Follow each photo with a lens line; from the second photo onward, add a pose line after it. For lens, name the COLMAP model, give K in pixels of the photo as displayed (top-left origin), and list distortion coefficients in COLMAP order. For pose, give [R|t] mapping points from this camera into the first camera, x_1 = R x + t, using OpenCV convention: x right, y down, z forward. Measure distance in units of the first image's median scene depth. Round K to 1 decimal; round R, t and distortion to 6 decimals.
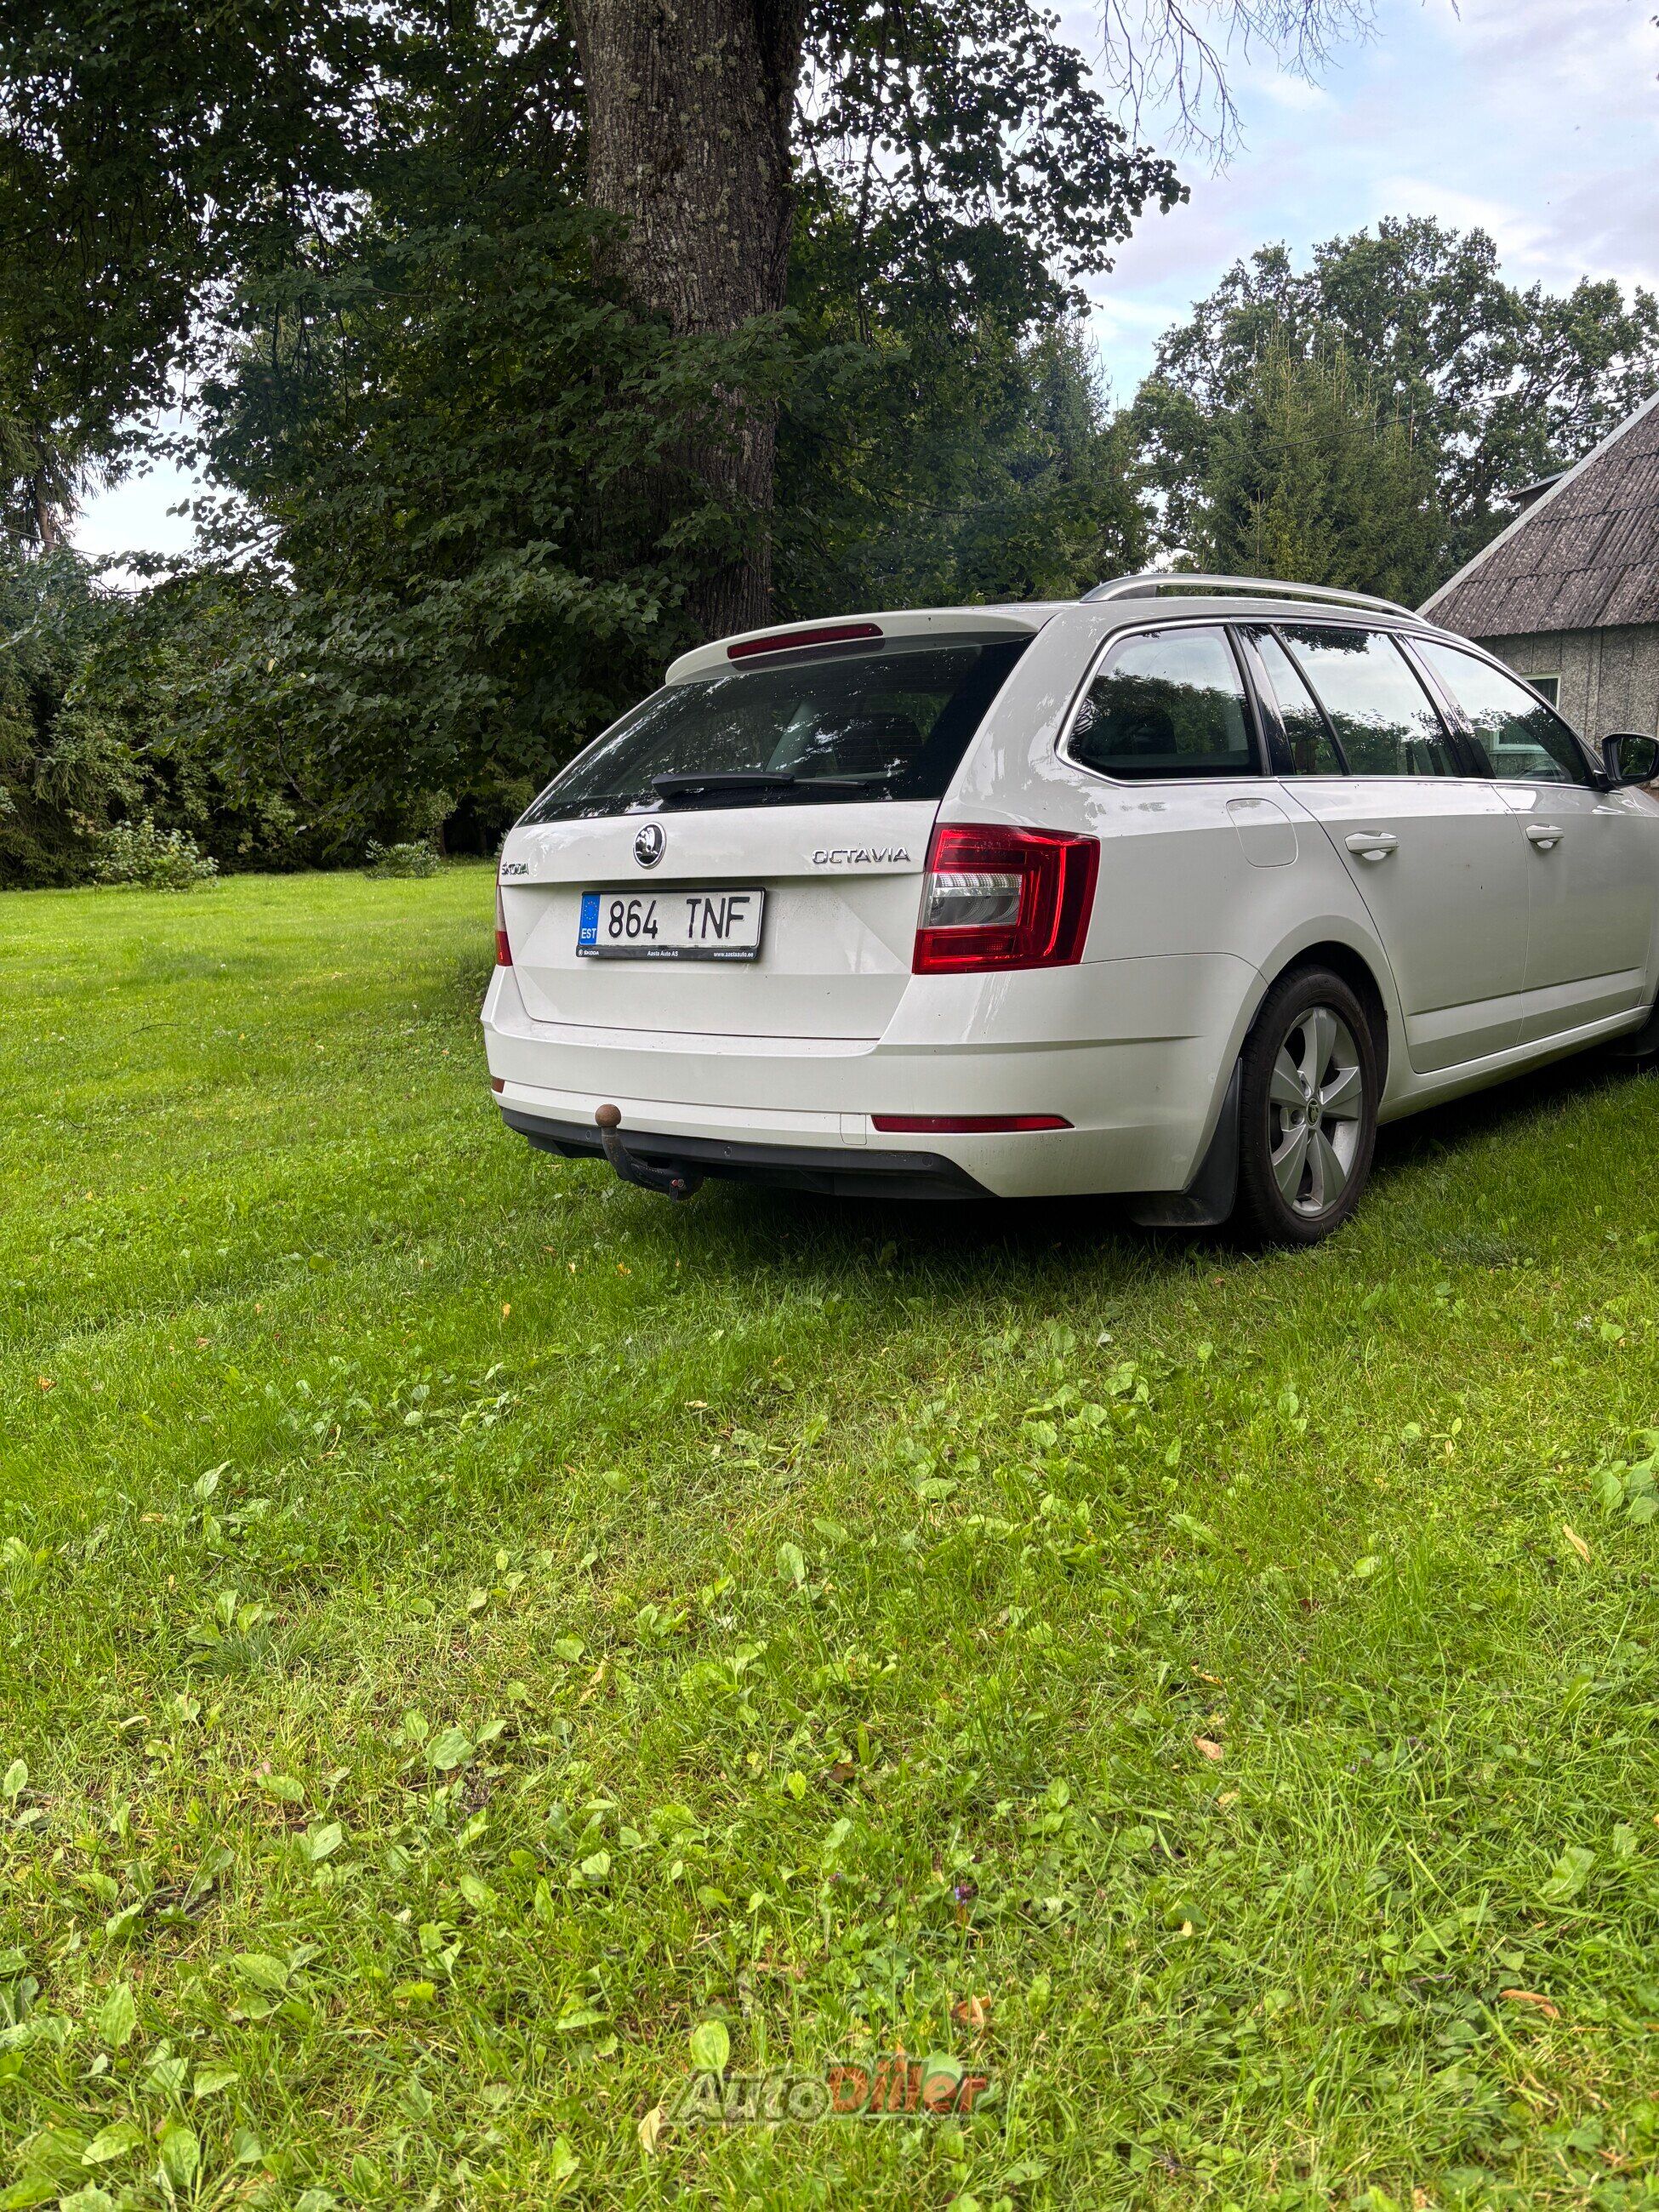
lens RADIAL K [[1681.1, 0, 823.9], [0, 1681.1, 1182.3], [0, 0, 1]] dist [0.089676, -0.131447]
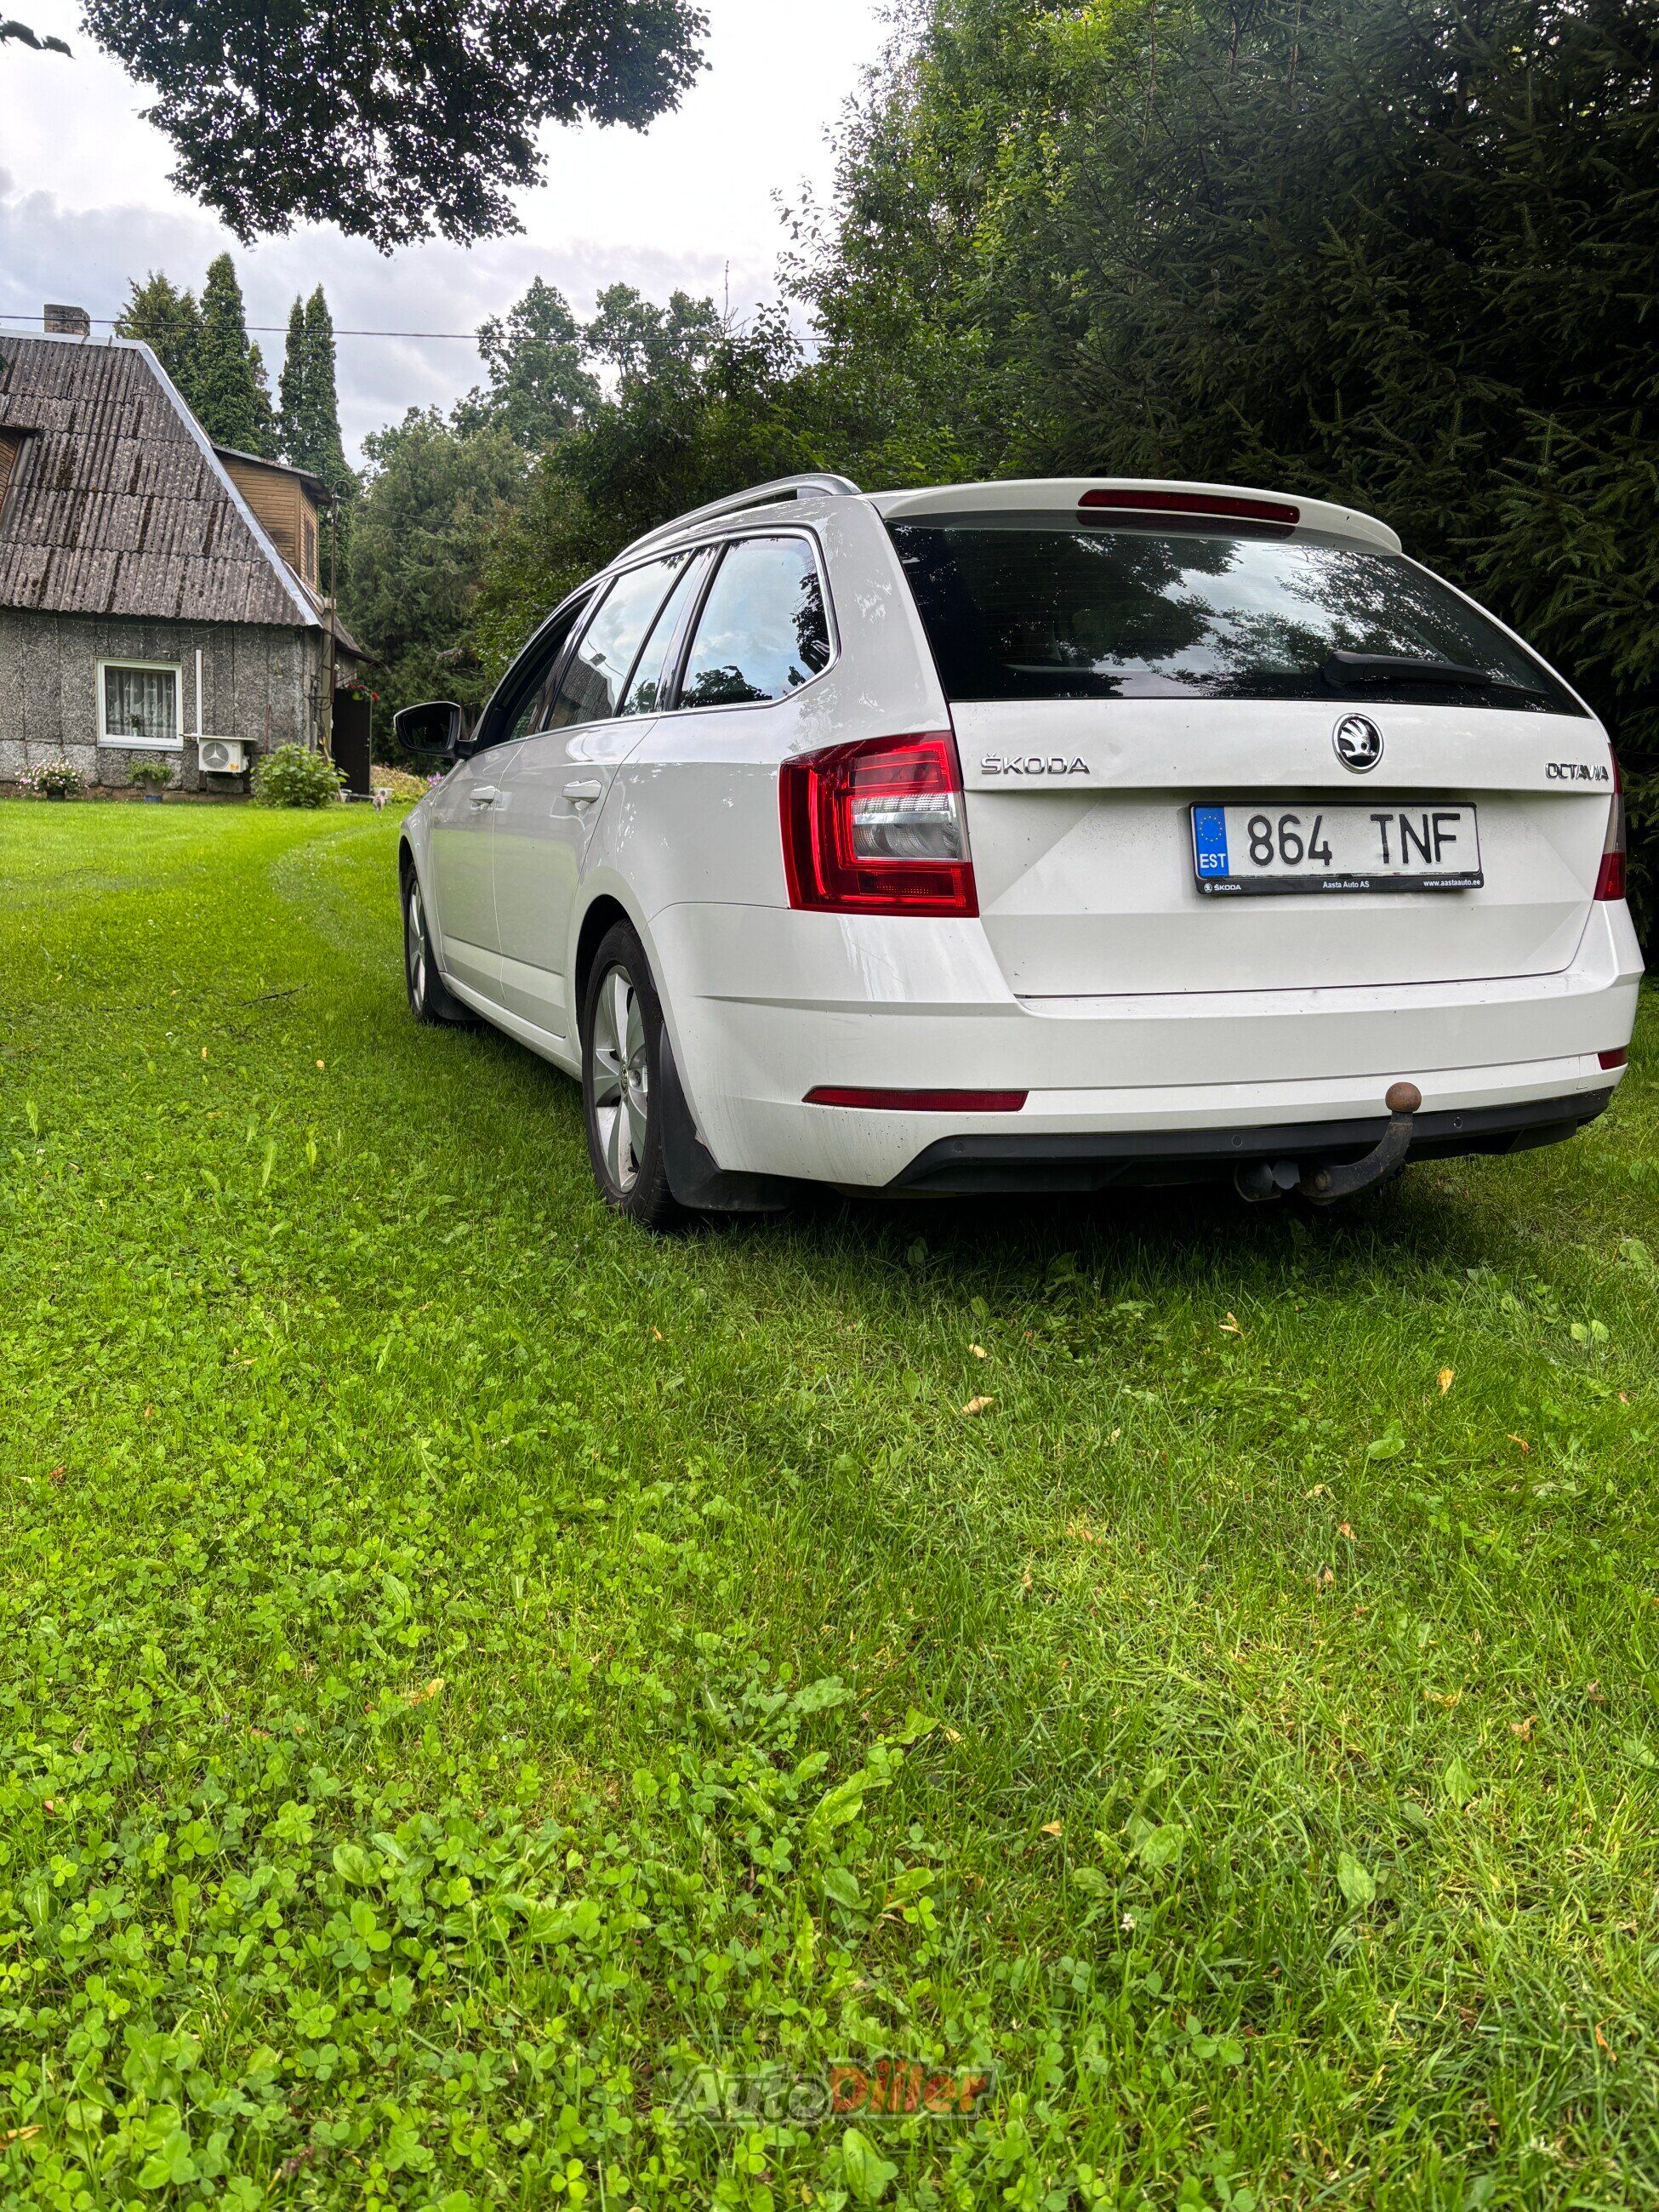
lens RADIAL K [[1686.5, 0, 829.5], [0, 1686.5, 1106.0], [0, 0, 1]] dist [0.096138, -0.081194]
pose [[0.449540, -0.108748, 0.886616, -0.881099], [0.146151, 0.988141, 0.047097, -0.104493], [-0.881223, 0.108408, 0.460102, 0.841654]]
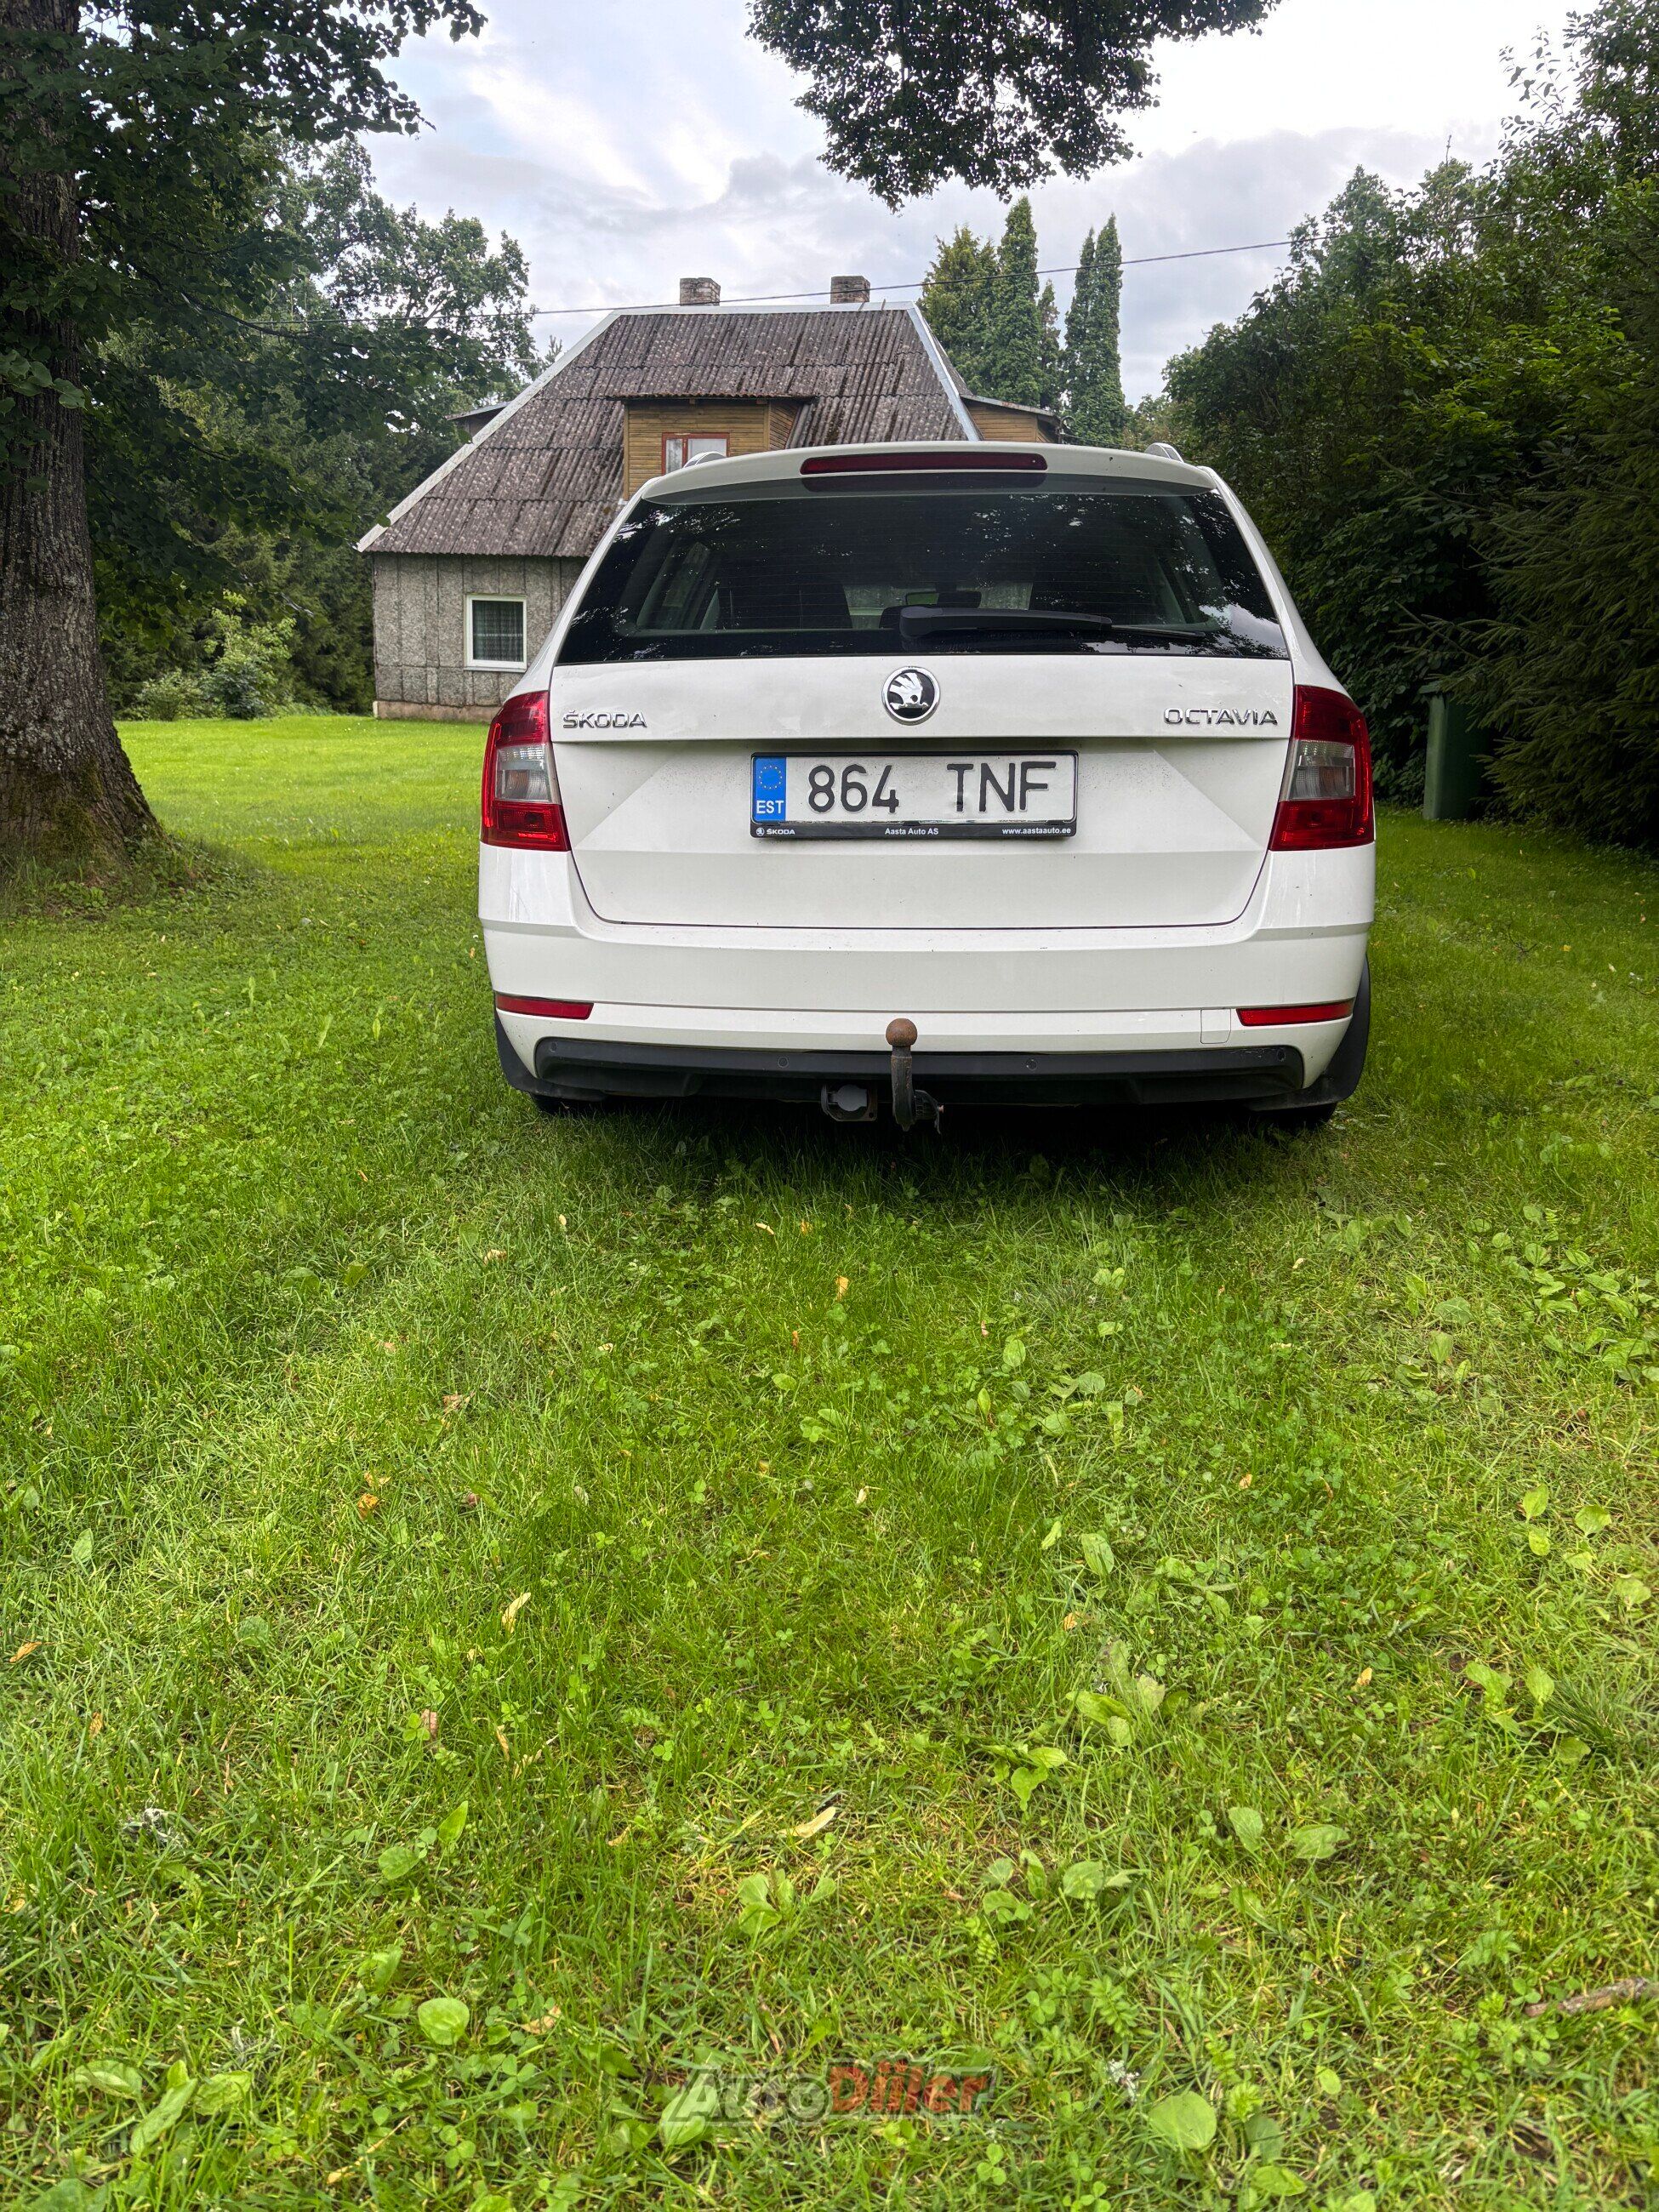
lens RADIAL K [[1686.5, 0, 829.5], [0, 1686.5, 1106.0], [0, 0, 1]] dist [0.096138, -0.081194]
pose [[0.781720, -0.093953, 0.616512, -0.626320], [0.091016, 0.995189, 0.036255, -0.036488], [-0.616952, 0.027771, 0.786510, 0.379758]]
